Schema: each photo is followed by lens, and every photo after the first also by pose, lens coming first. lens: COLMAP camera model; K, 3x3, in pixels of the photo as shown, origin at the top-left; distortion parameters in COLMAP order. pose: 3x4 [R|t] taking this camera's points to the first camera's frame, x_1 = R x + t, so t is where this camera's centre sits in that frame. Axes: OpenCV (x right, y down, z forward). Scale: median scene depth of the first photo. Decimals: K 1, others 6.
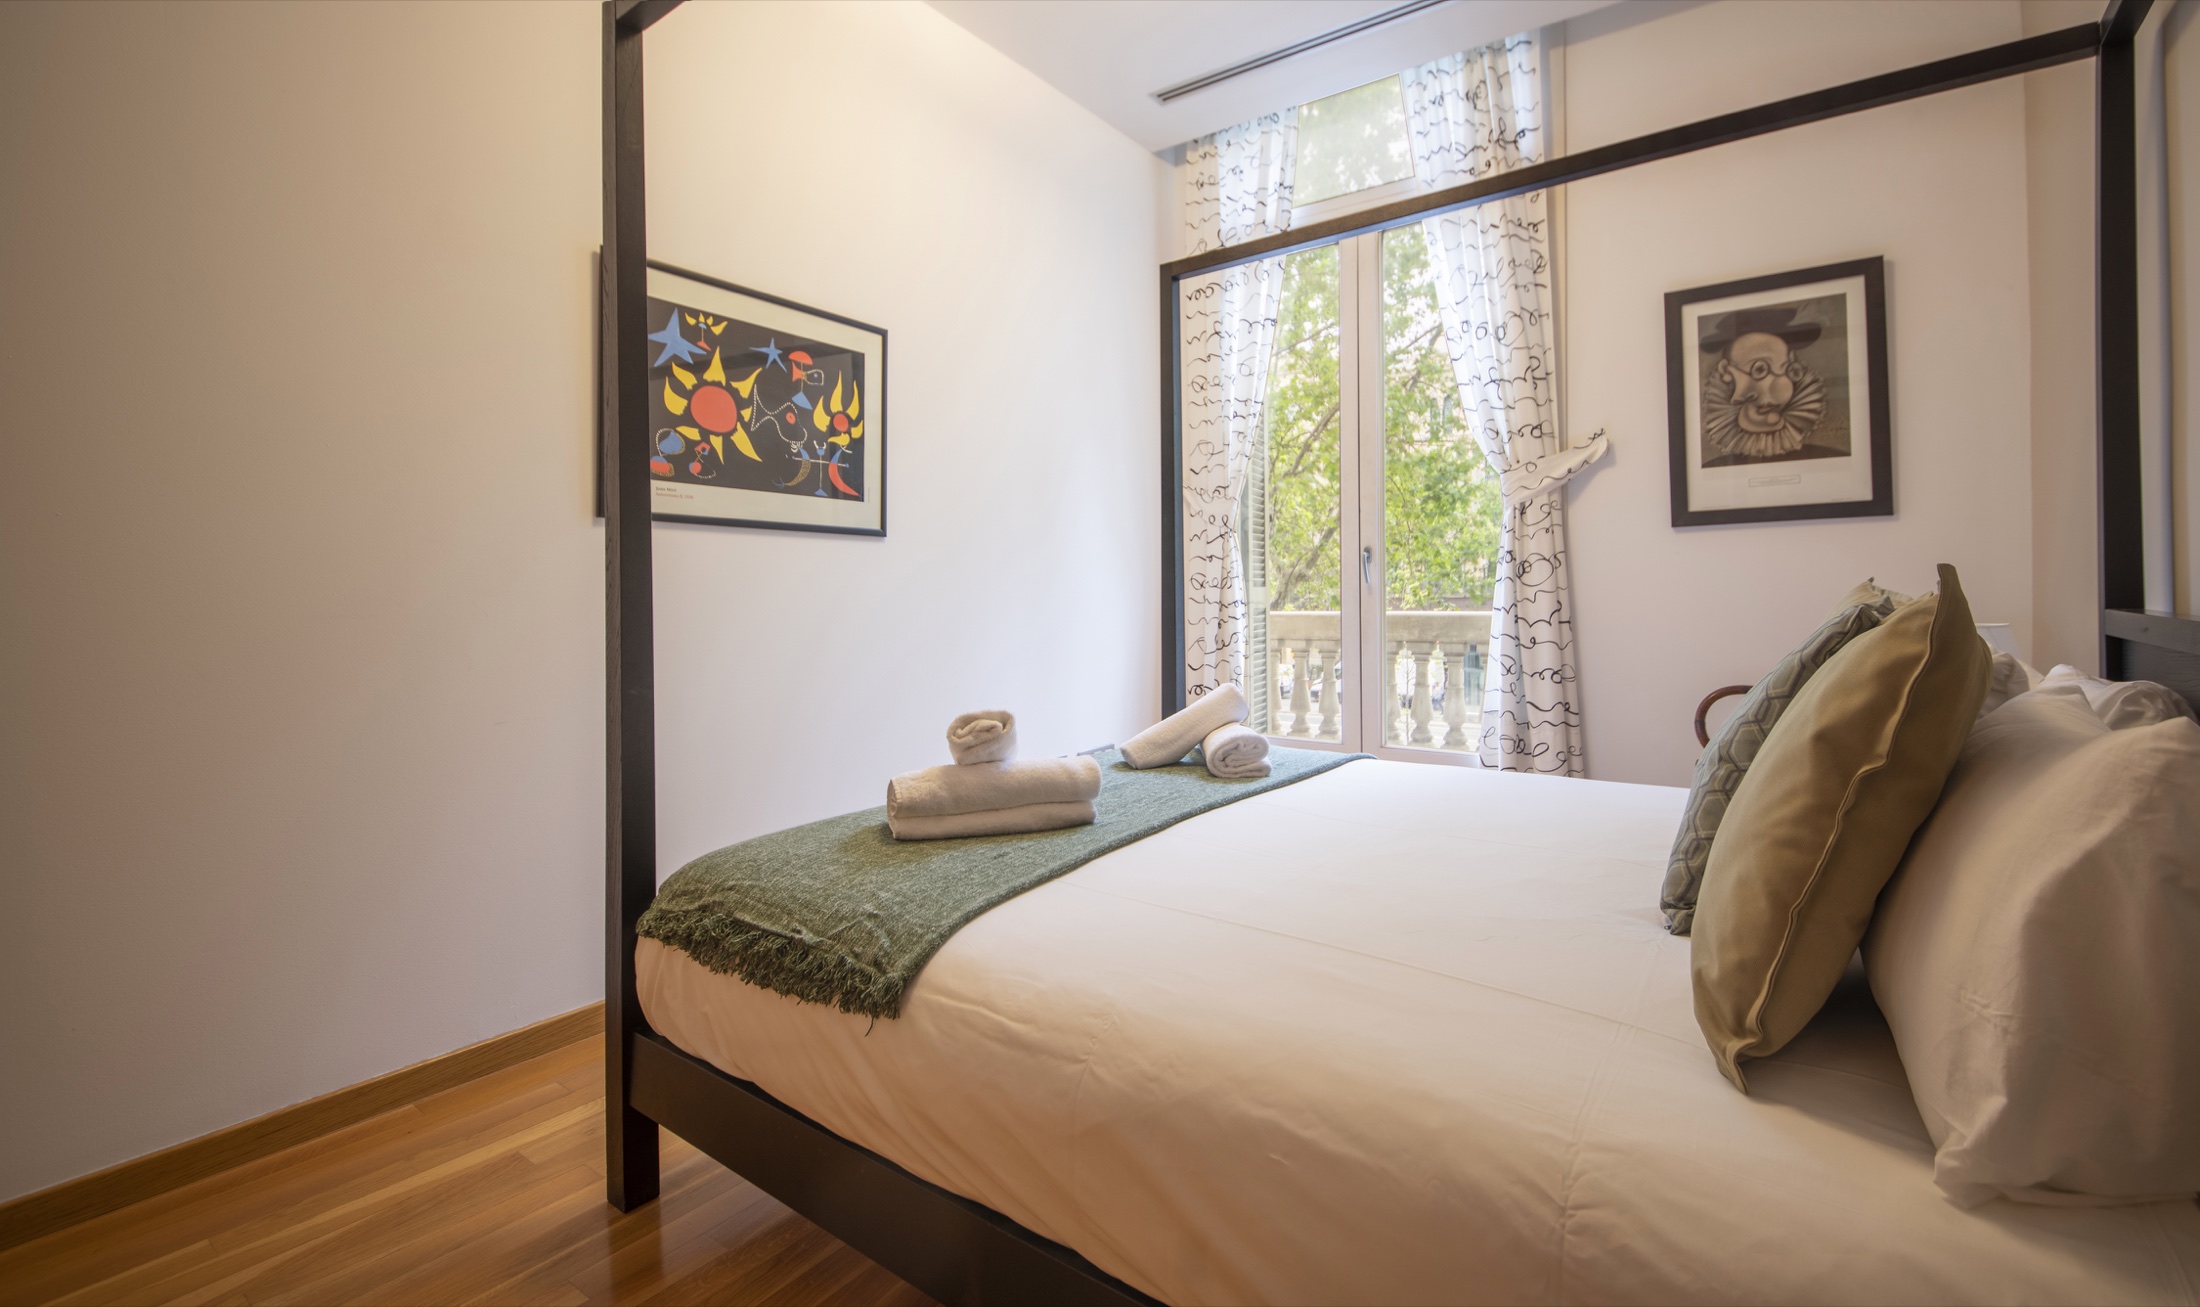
lens RADIAL K [[970.3, 0, 1148.3], [0, 970.3, 570.7], [0, 0, 1]] dist [0.027670, -0.023985]
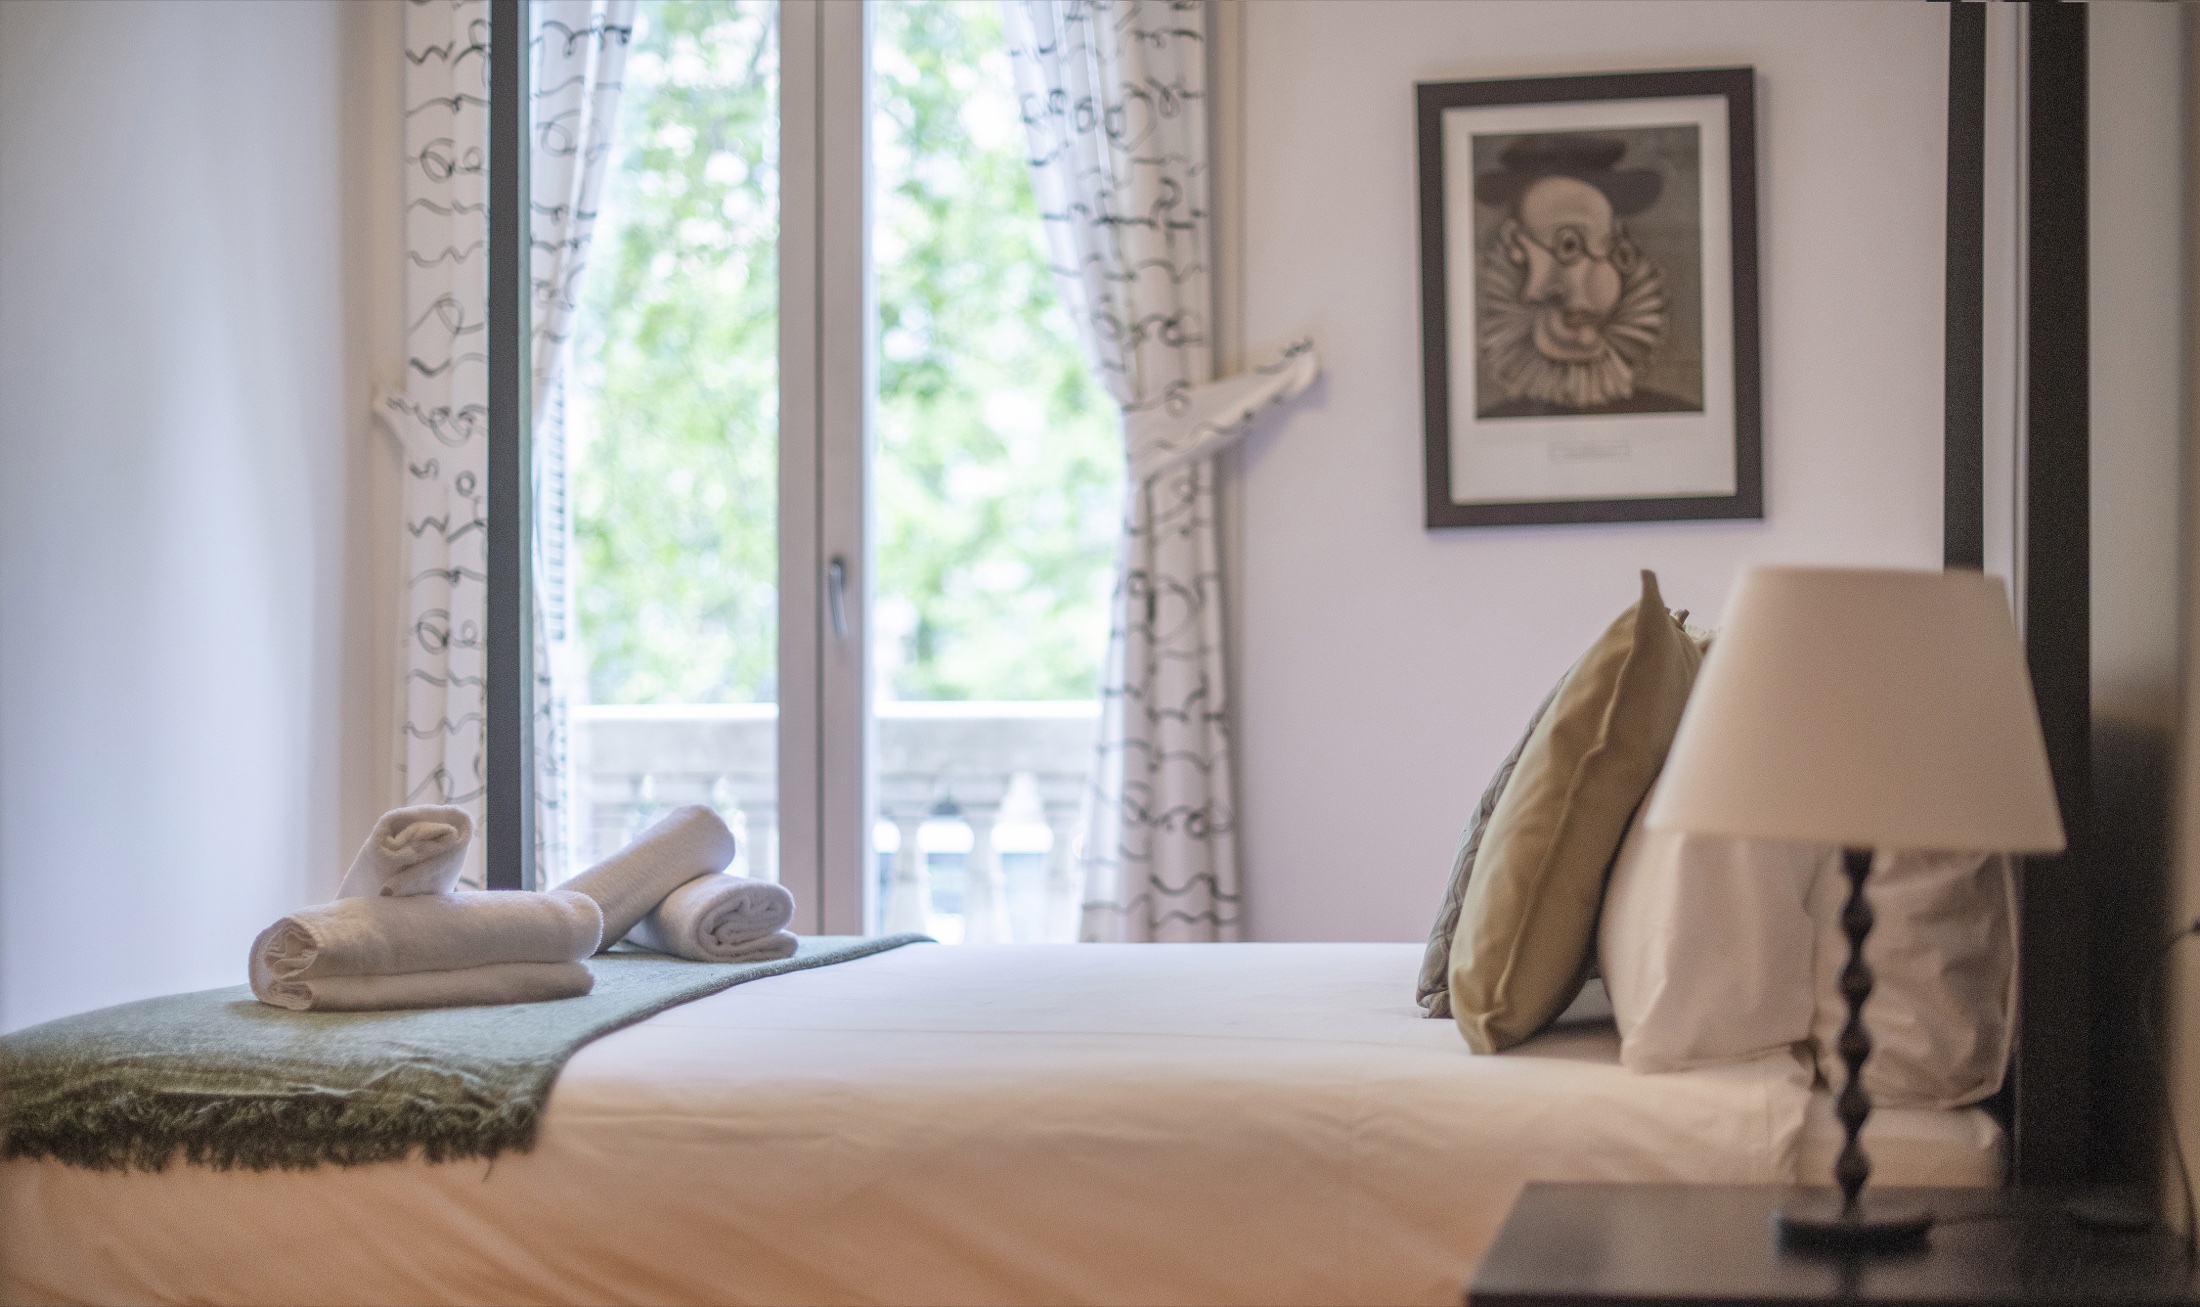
lens RADIAL K [[3377.5, 0, 1139.6], [0, 3377.5, 620.0], [0, 0, 1]] dist [-0.067967, 0.050006]
pose [[0.915383, 0.015438, 0.402288, -0.350185], [-0.011743, 0.999863, -0.011649, 0.027208], [-0.402413, 0.005940, 0.915439, -0.630398]]
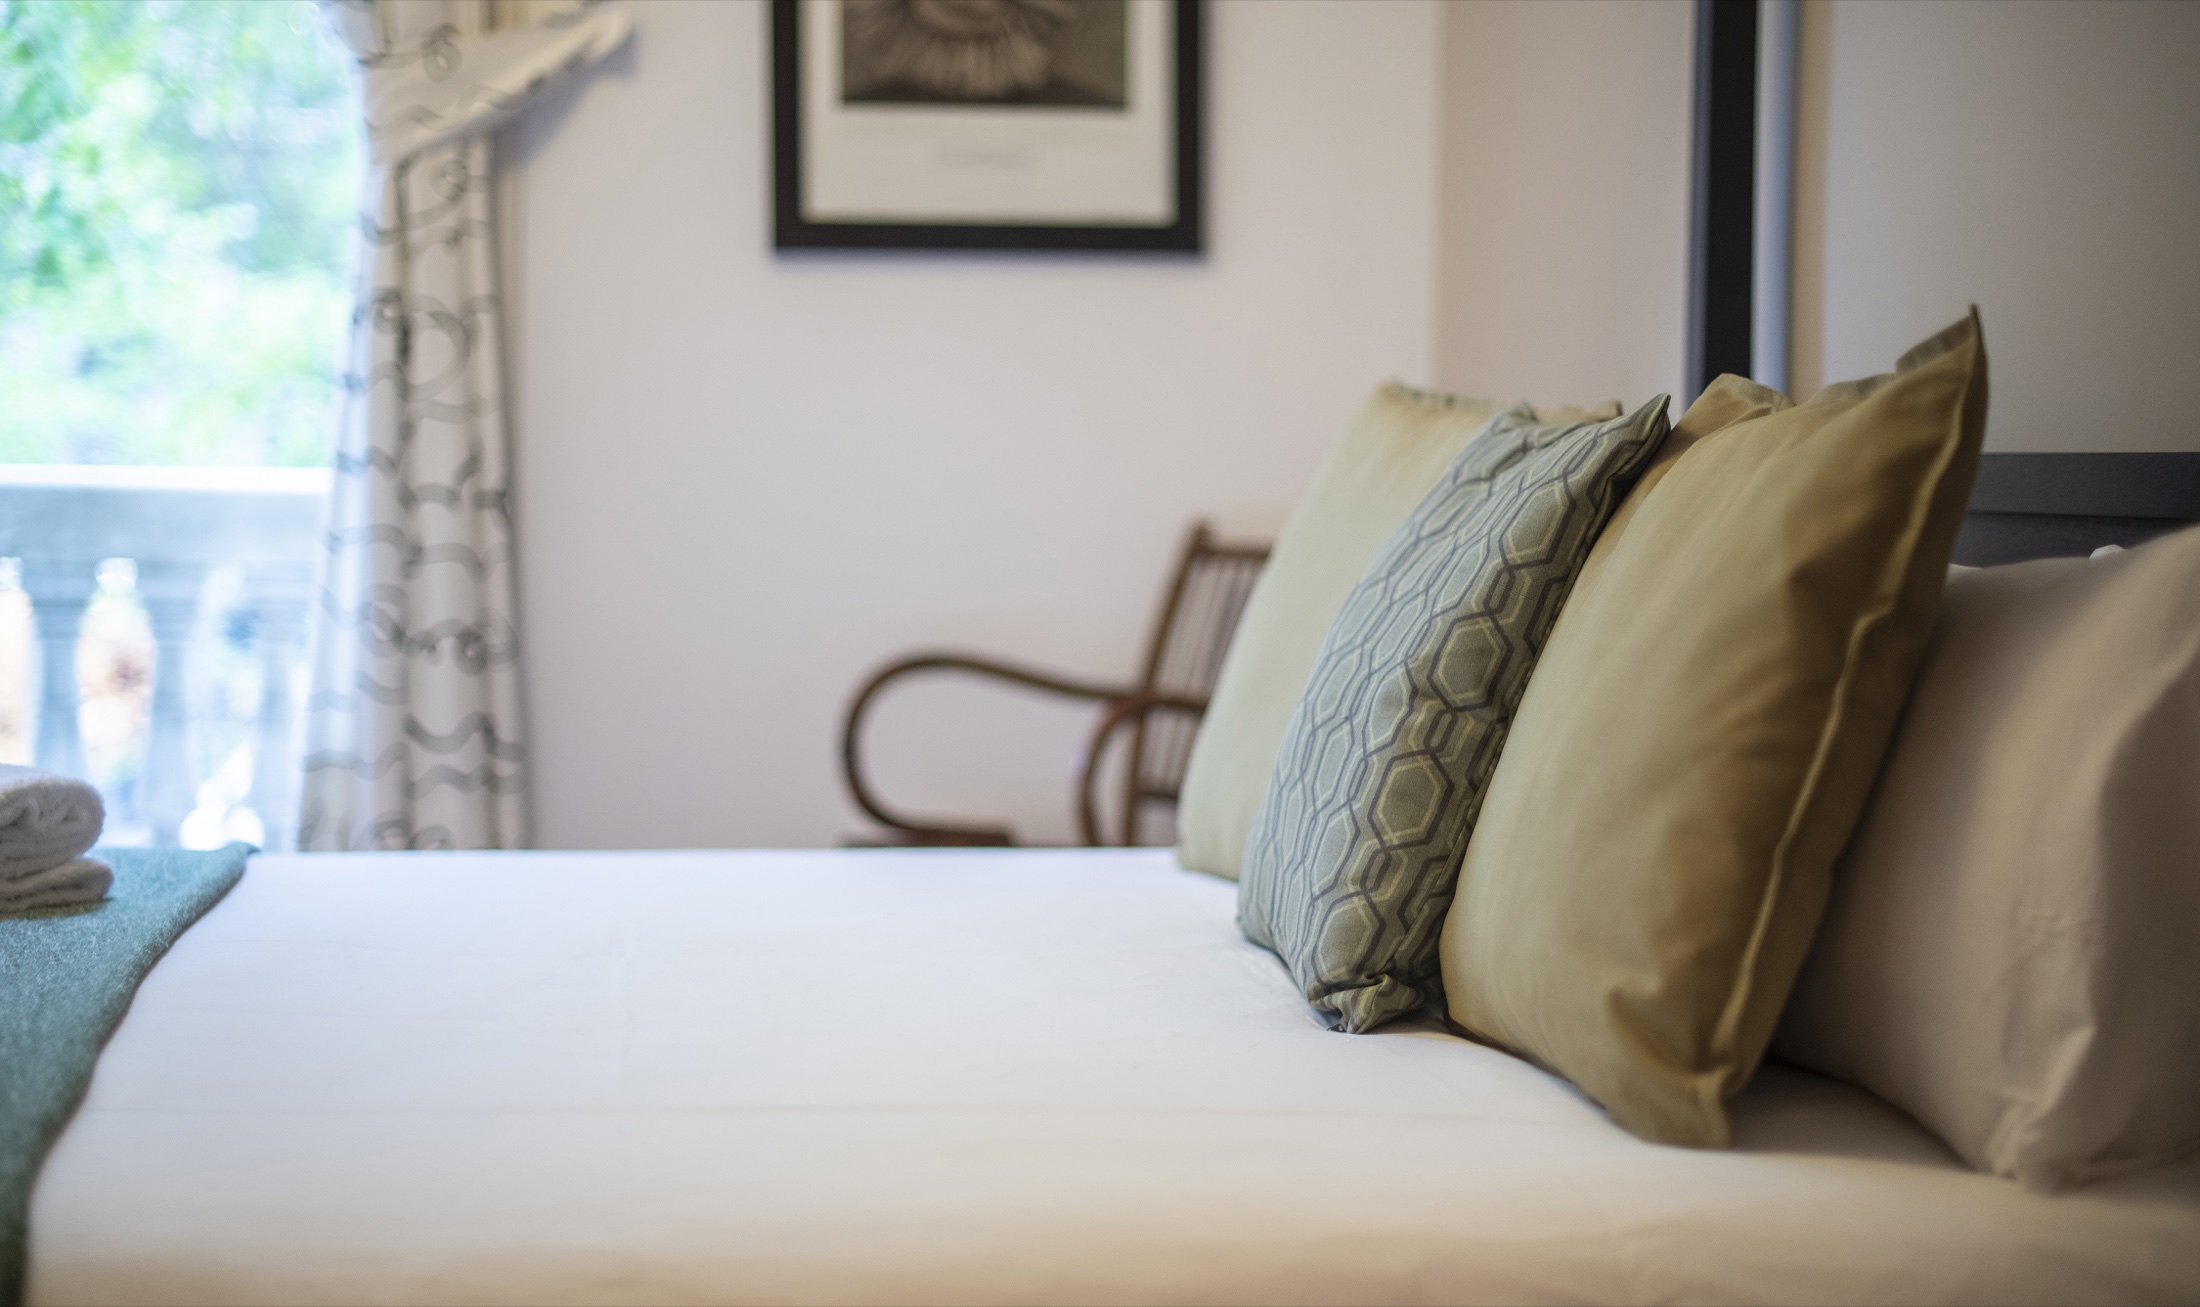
lens RADIAL K [[3377.5, 0, 1139.6], [0, 3377.5, 620.0], [0, 0, 1]] dist [-0.067967, 0.050006]
pose [[0.714834, -0.008392, 0.699244, -0.312633], [-0.036923, 0.998080, 0.049725, 0.030393], [-0.698318, -0.061363, 0.713152, -0.063817]]
